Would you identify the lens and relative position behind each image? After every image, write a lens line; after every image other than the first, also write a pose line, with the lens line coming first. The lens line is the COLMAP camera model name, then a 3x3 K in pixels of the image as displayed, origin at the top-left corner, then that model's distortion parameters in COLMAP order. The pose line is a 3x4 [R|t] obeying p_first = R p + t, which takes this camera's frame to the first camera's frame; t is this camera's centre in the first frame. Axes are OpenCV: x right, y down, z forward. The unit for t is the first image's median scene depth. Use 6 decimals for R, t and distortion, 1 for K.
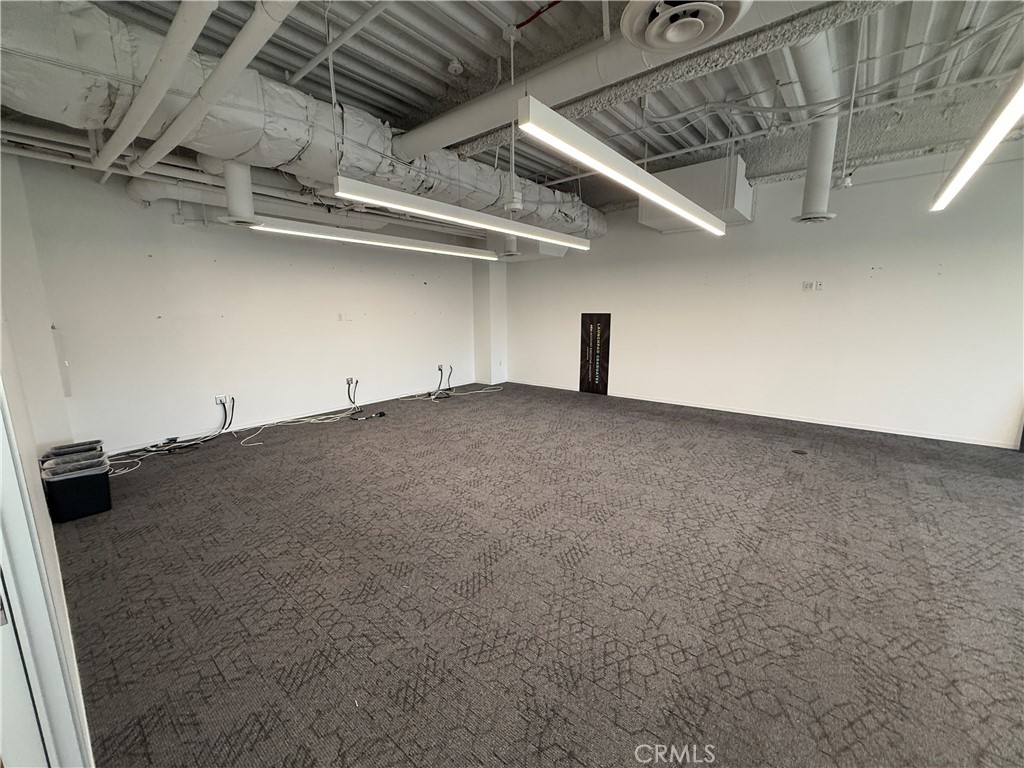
lens RADIAL K [[403.8, 0, 510.4], [0, 403.8, 387.3], [0, 0, 1]] dist [-0.003121, 0.000500]
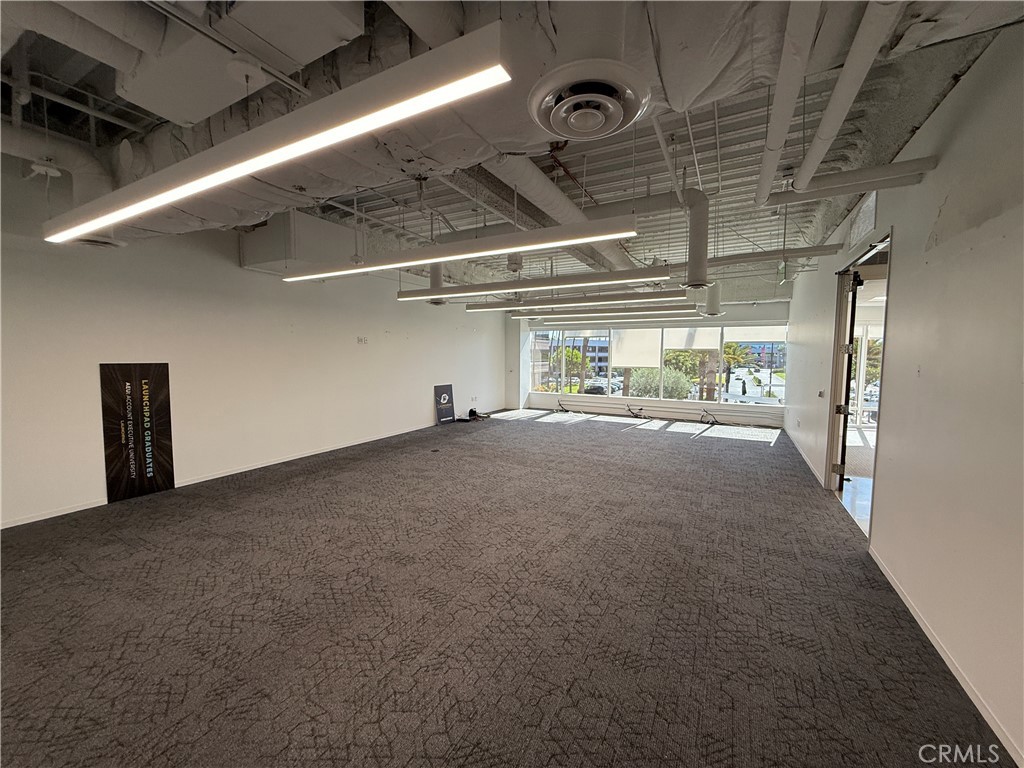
lens RADIAL K [[403.8, 0, 509.9], [0, 403.8, 379.7], [0, 0, 1]] dist [-0.003121, 0.000500]
pose [[-0.187552, -0.055826, 0.980667, -0.781166], [0.179172, 0.979689, 0.090037, -0.180881], [-0.965775, 0.192594, -0.173740, 0.904674]]
